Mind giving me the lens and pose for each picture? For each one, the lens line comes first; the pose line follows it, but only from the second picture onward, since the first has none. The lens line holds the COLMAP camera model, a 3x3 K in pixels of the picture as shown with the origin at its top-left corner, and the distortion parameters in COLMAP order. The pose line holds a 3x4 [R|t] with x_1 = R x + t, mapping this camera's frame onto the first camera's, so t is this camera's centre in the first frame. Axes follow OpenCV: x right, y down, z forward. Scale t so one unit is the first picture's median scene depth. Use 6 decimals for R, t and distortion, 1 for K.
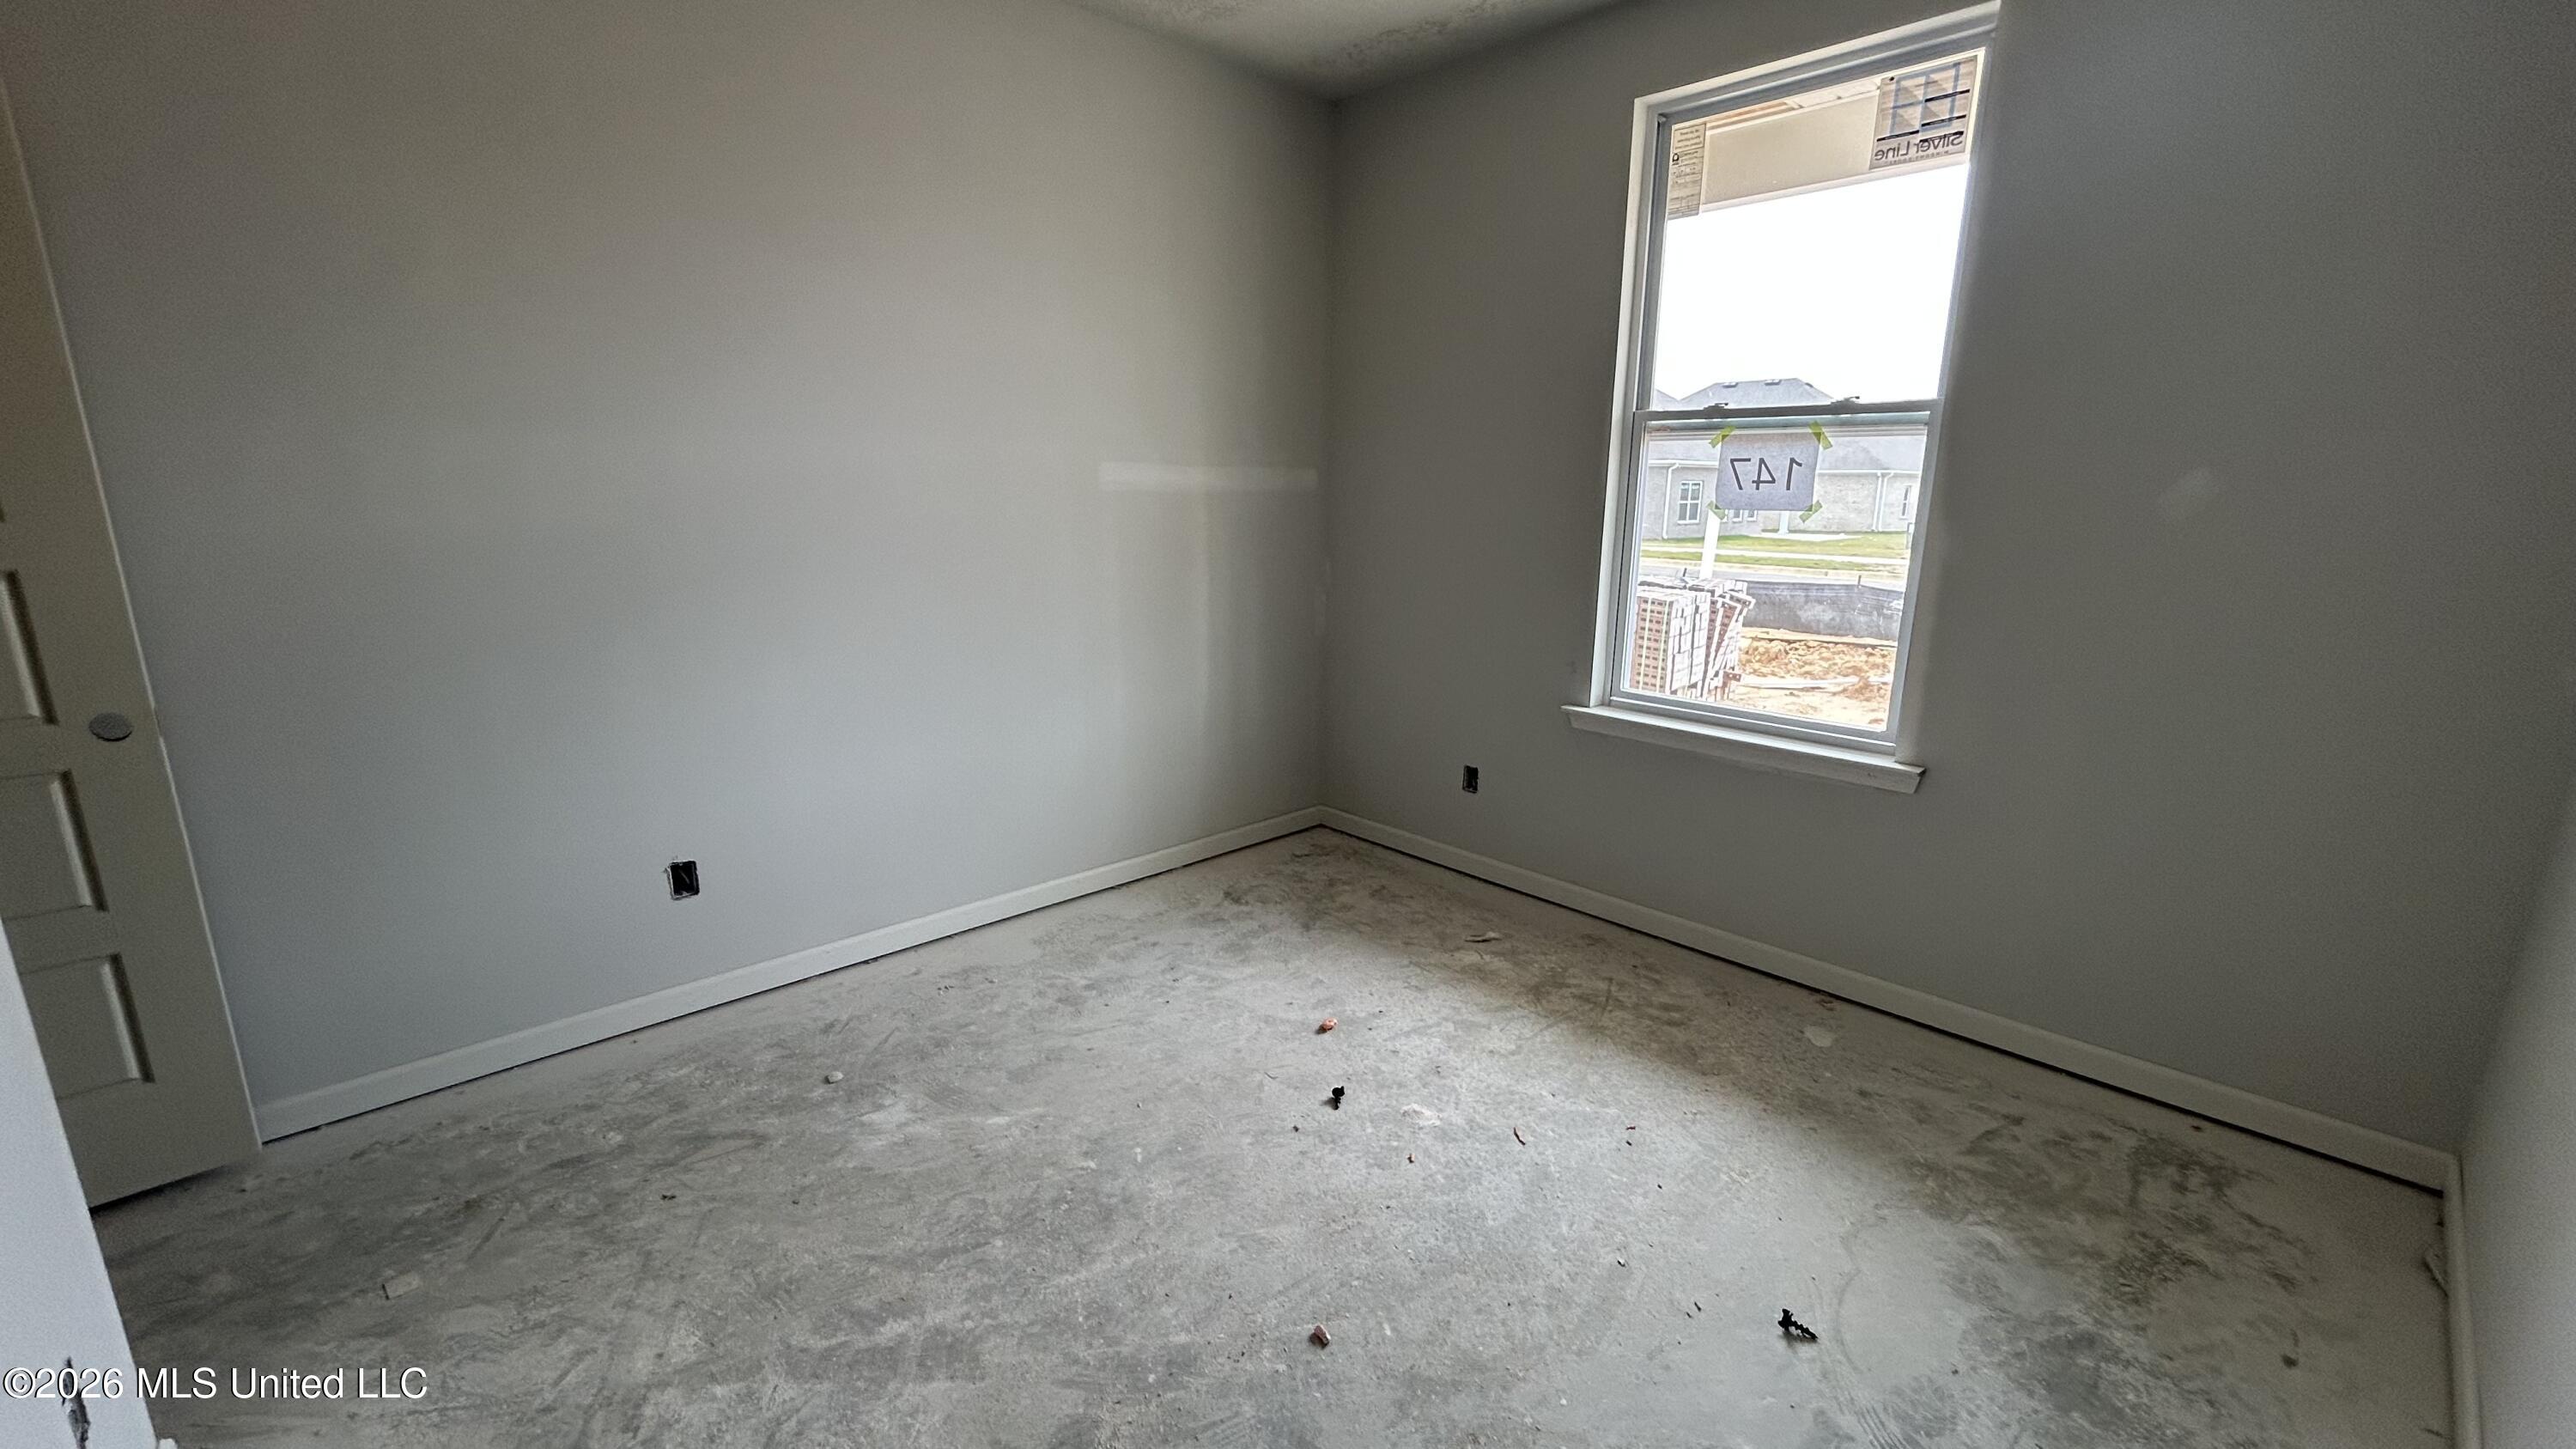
lens RADIAL K [[1029.4, 0, 1282.3], [0, 1029.4, 718.9], [0, 0, 1]] dist [-0.002347, 0.000230]
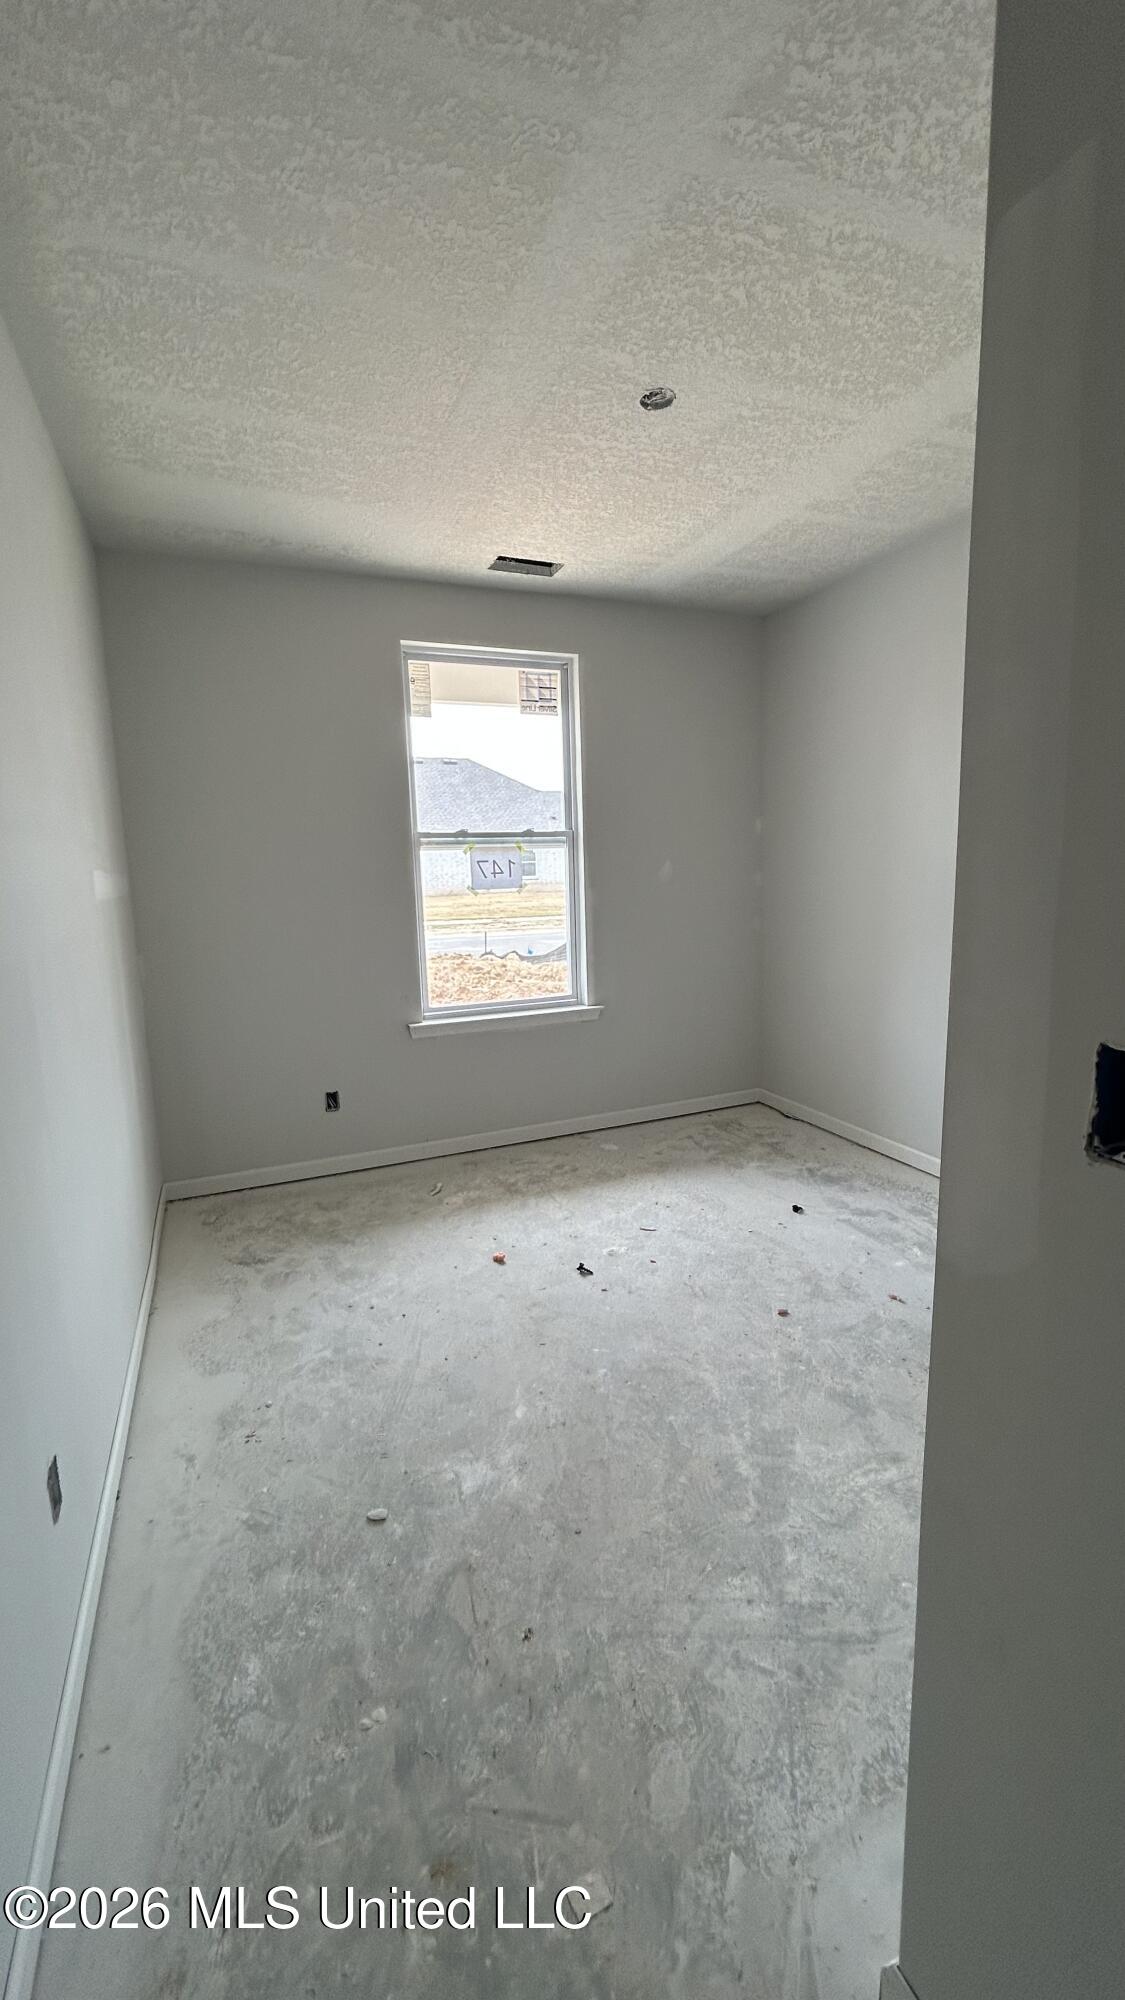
lens RADIAL K [[799.1, 0, 555.8], [0, 799.1, 1000.2], [0, 0, 1]] dist [-0.002347, 0.000230]
pose [[0.368634, -0.171816, 0.913558, -0.918466], [0.240736, 0.966887, 0.084705, -0.125003], [-0.897861, 0.188702, 0.397789, 0.452969]]
